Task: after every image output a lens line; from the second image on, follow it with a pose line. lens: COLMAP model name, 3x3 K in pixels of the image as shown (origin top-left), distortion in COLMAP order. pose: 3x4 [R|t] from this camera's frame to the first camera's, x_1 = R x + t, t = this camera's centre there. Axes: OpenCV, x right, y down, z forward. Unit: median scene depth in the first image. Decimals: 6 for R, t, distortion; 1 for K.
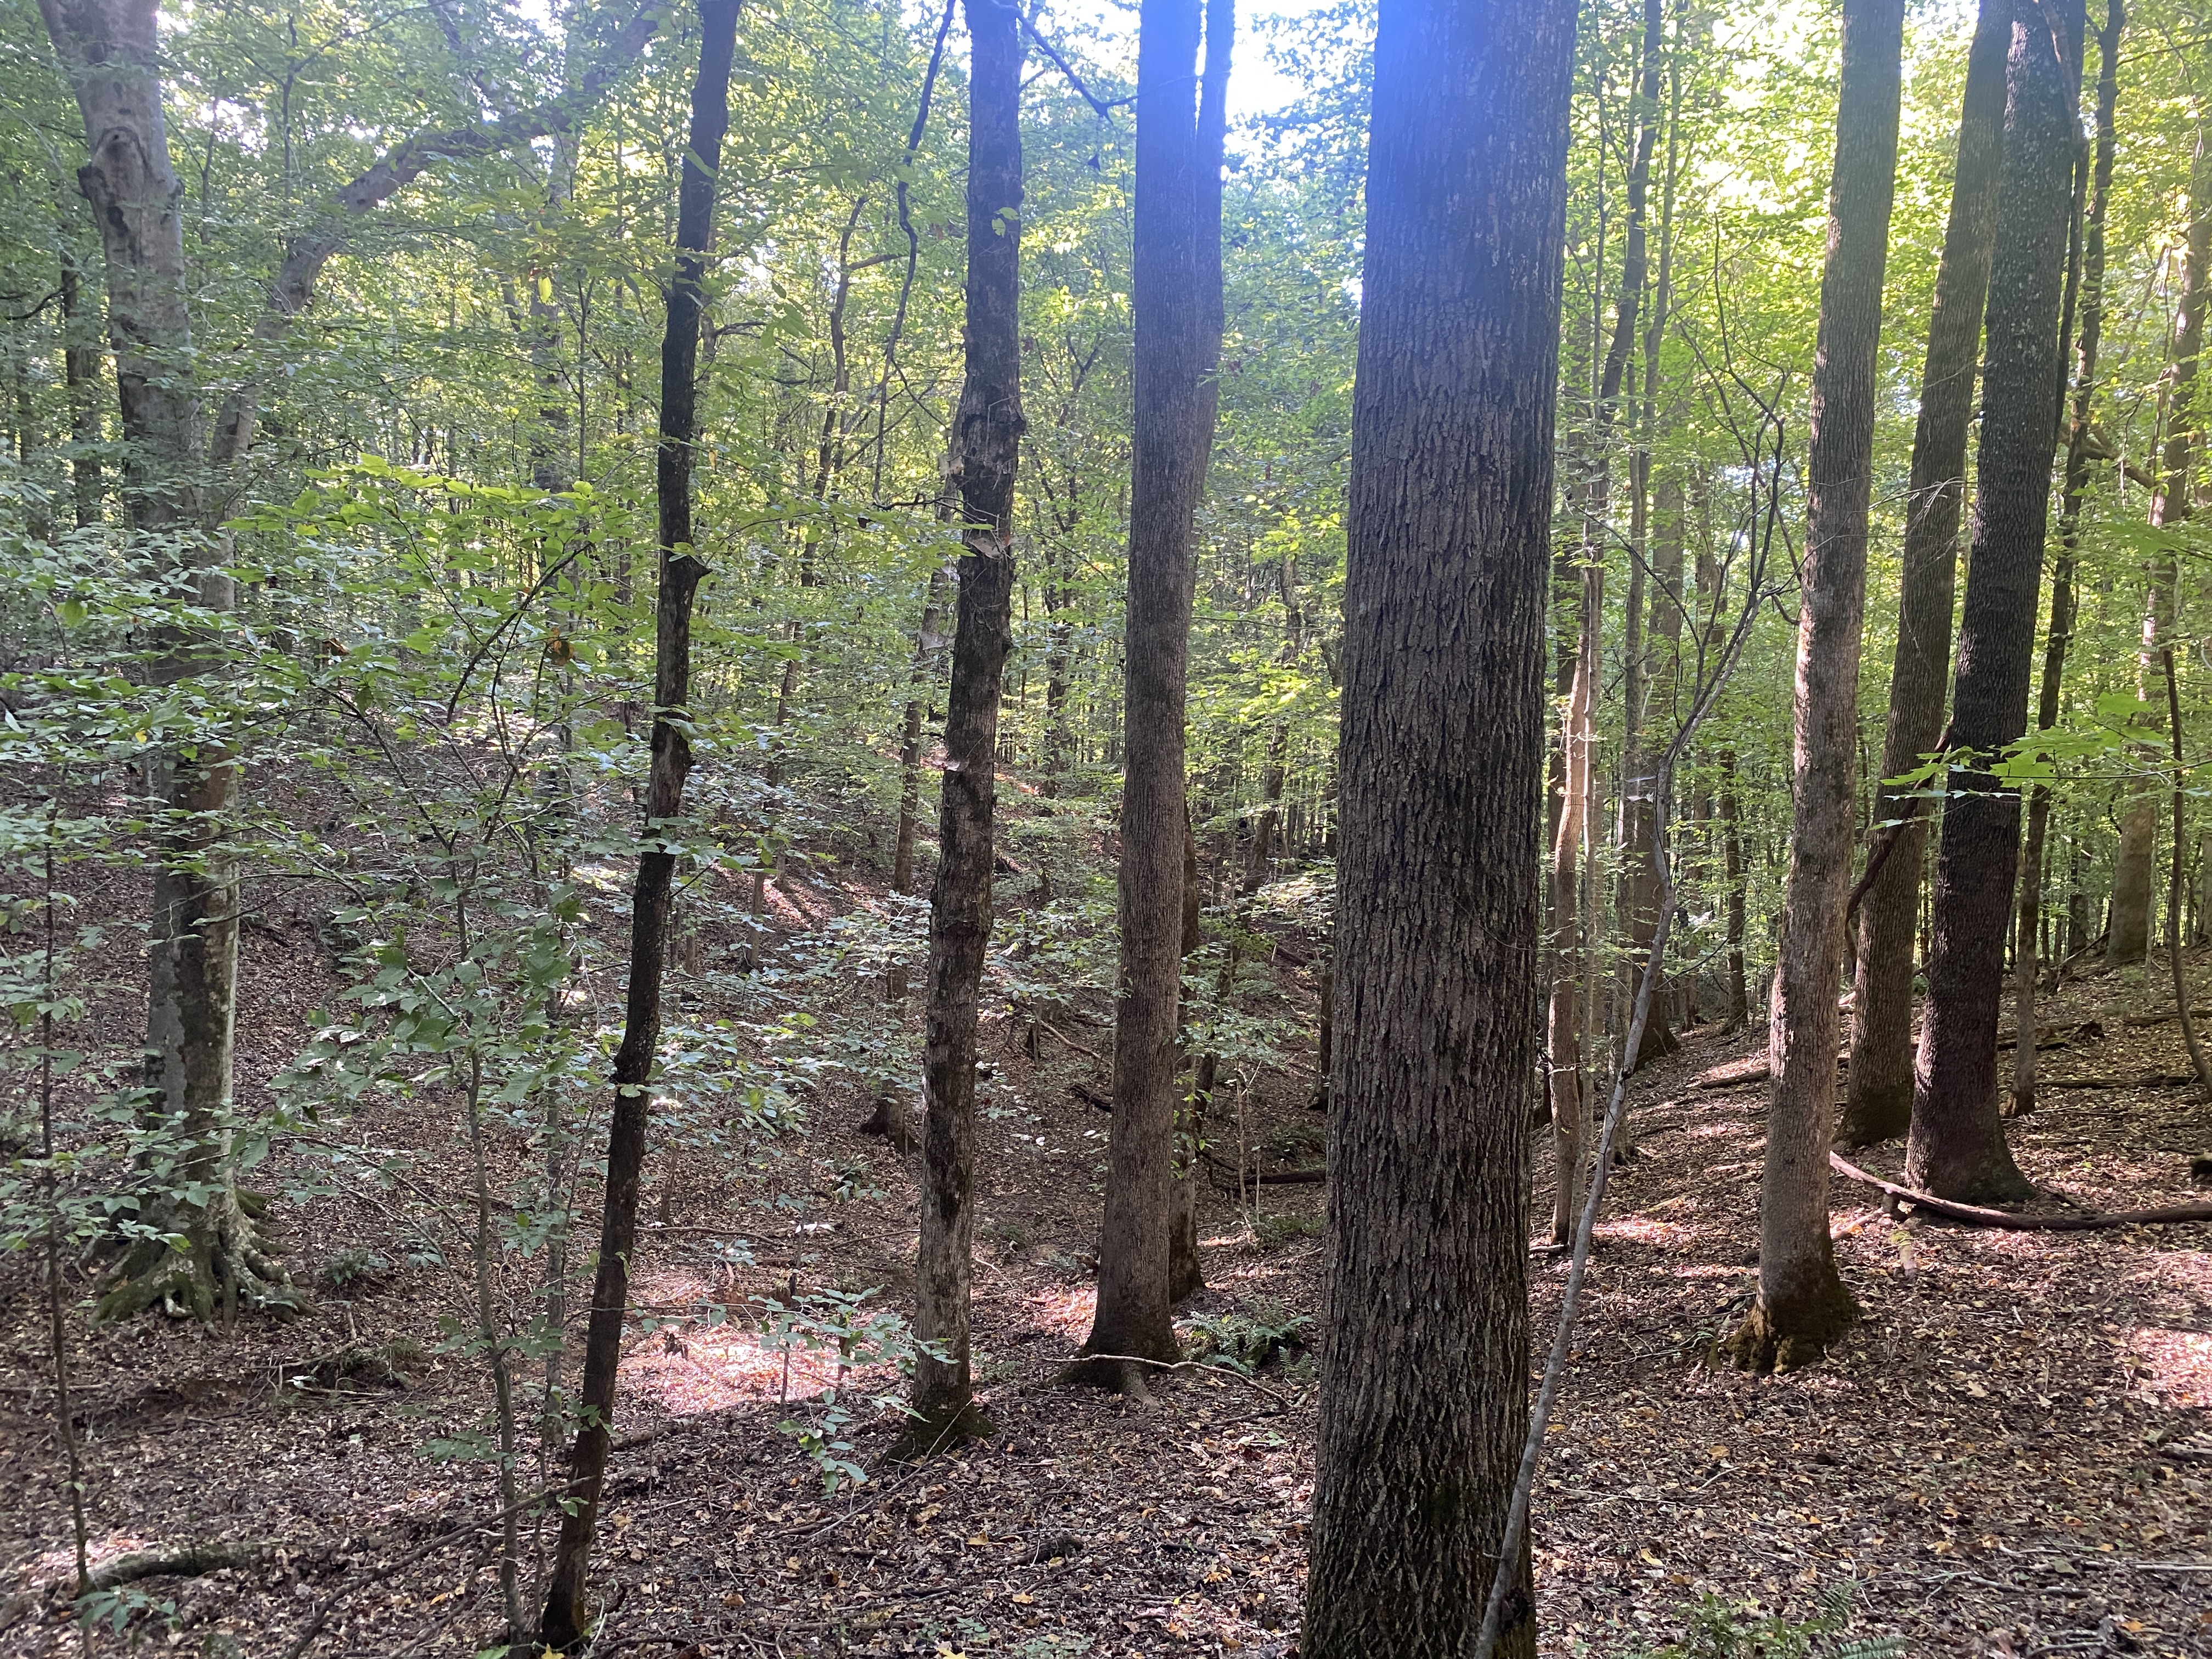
lens RADIAL K [[1624.7, 0, 1106.0], [0, 1624.7, 829.5], [0, 0, 1]] dist [0.008433, -0.007384]
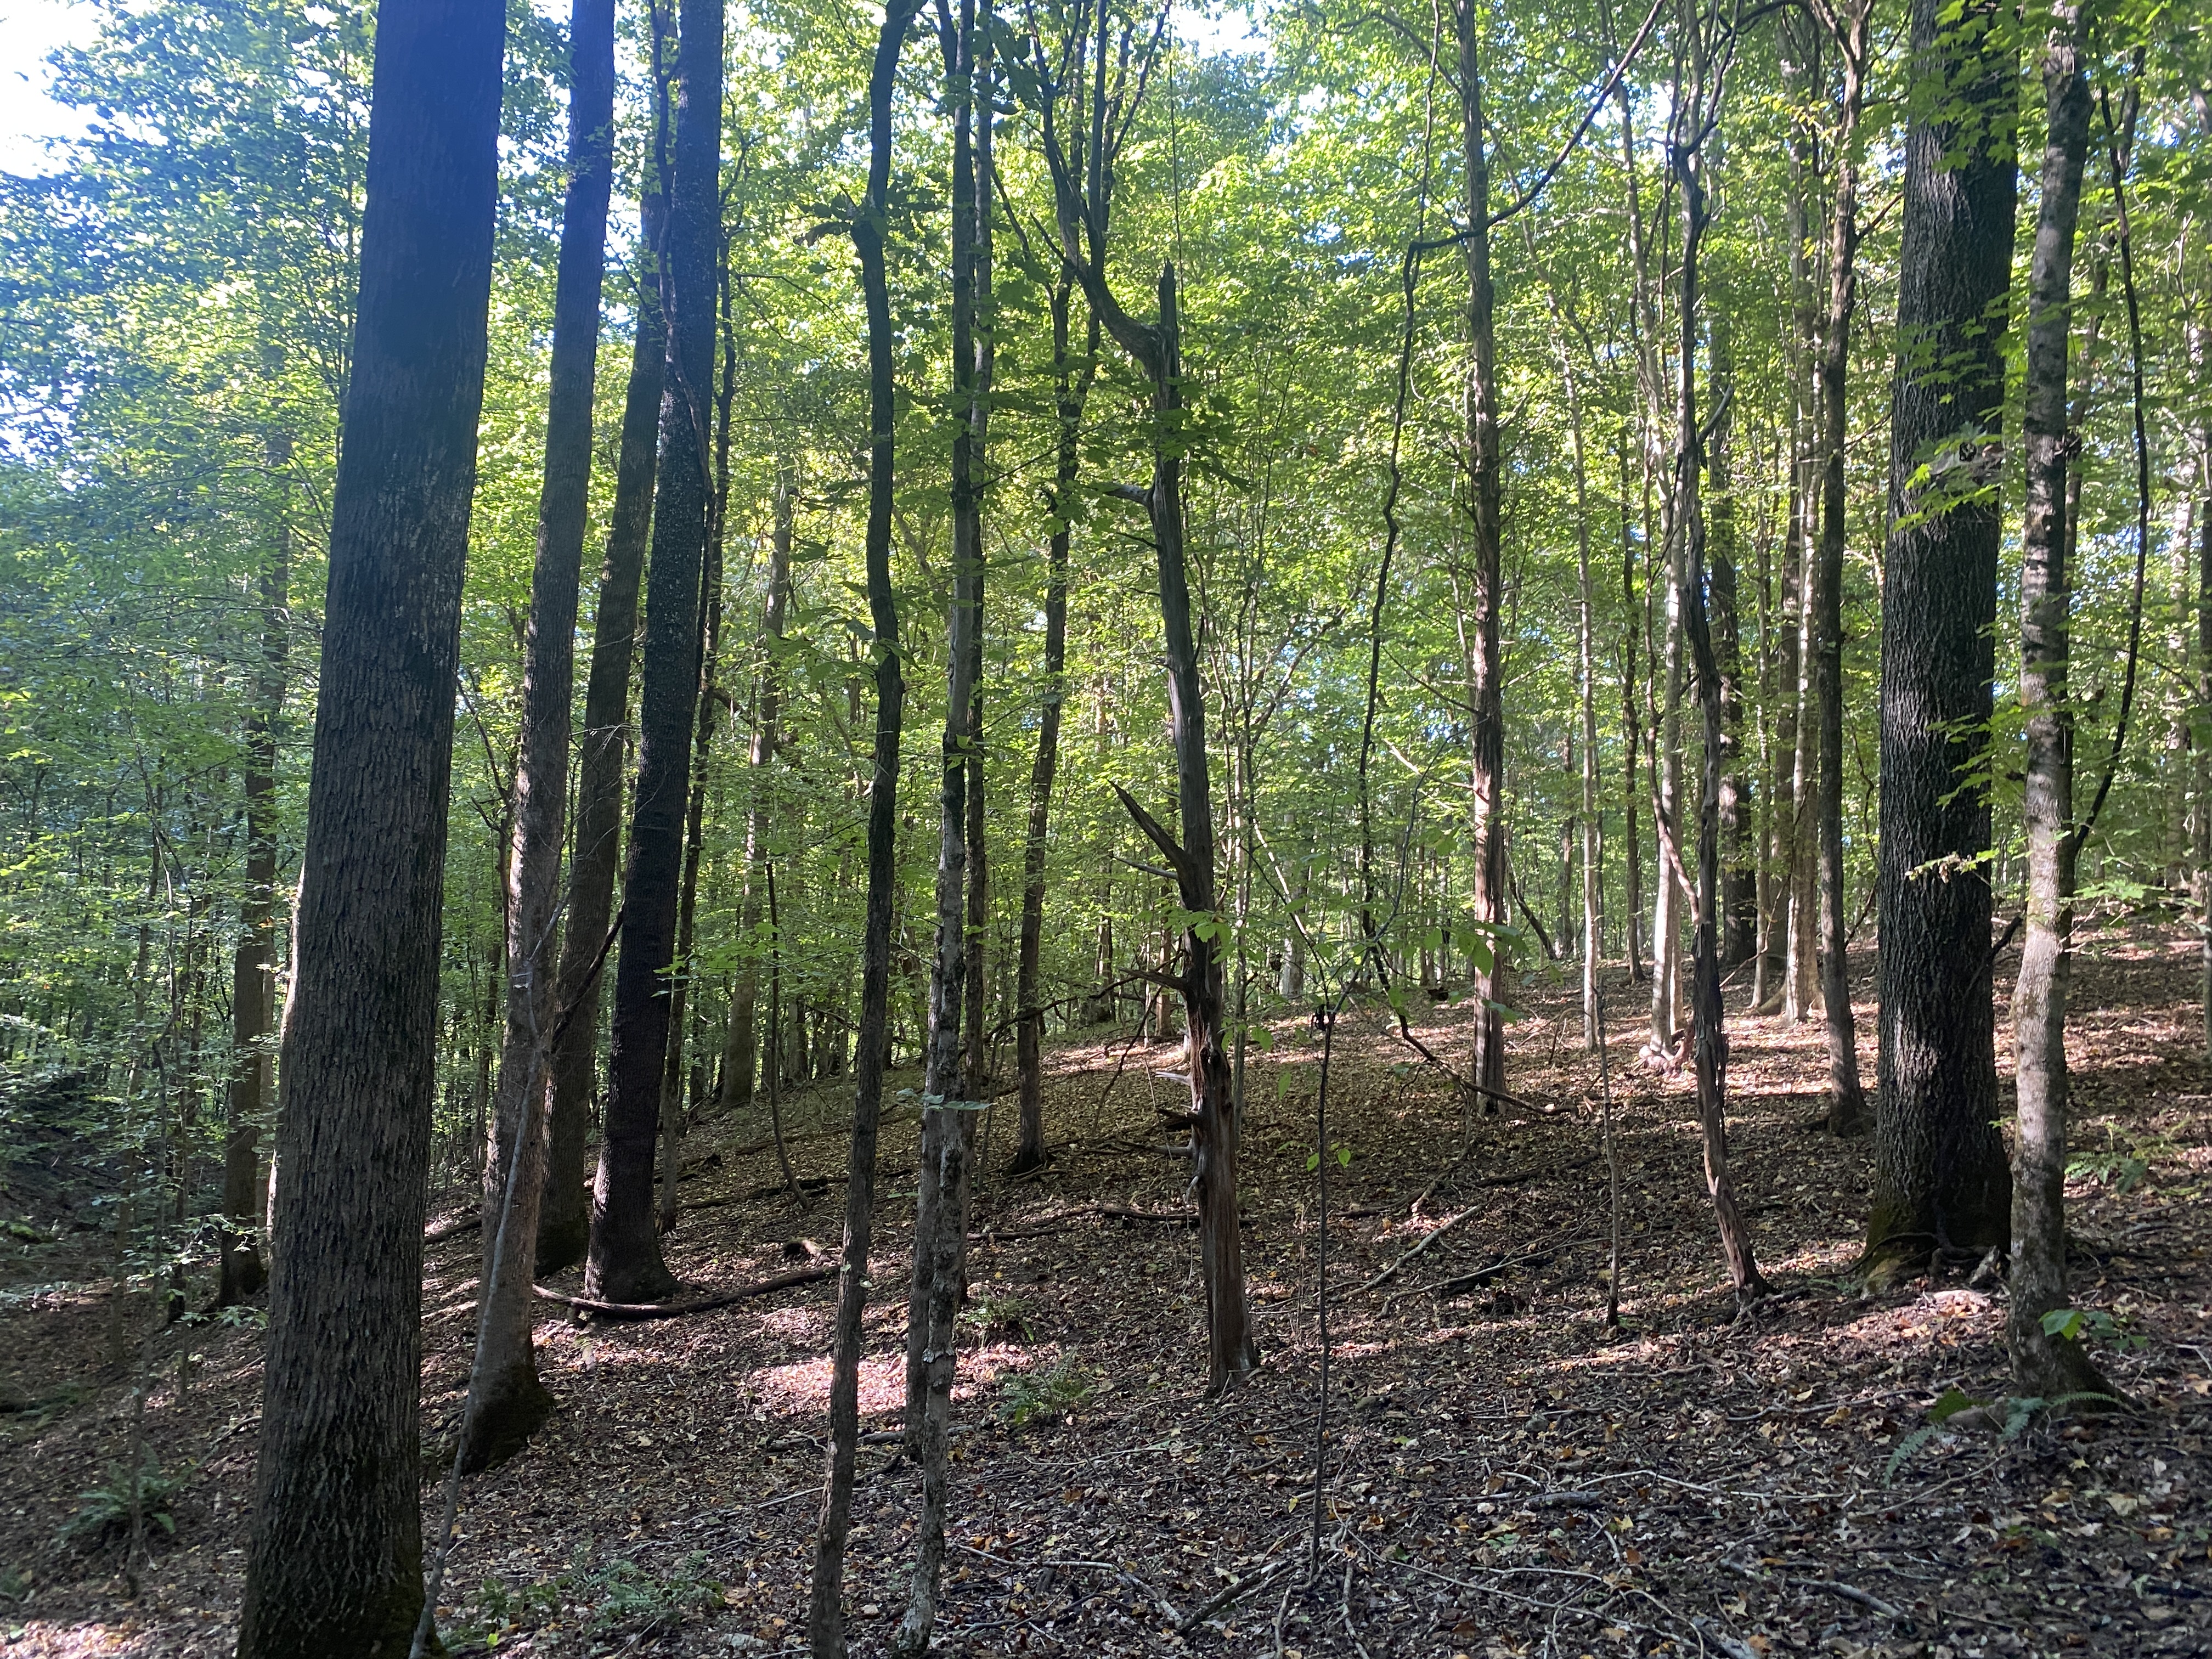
lens RADIAL K [[1624.7, 0, 1106.0], [0, 1624.7, 829.5], [0, 0, 1]] dist [0.008433, -0.007384]
pose [[0.705475, 0.050244, 0.706952, -0.118011], [0.026396, 0.994929, -0.097052, -0.000745], [-0.708243, 0.087128, 0.700571, -0.167000]]
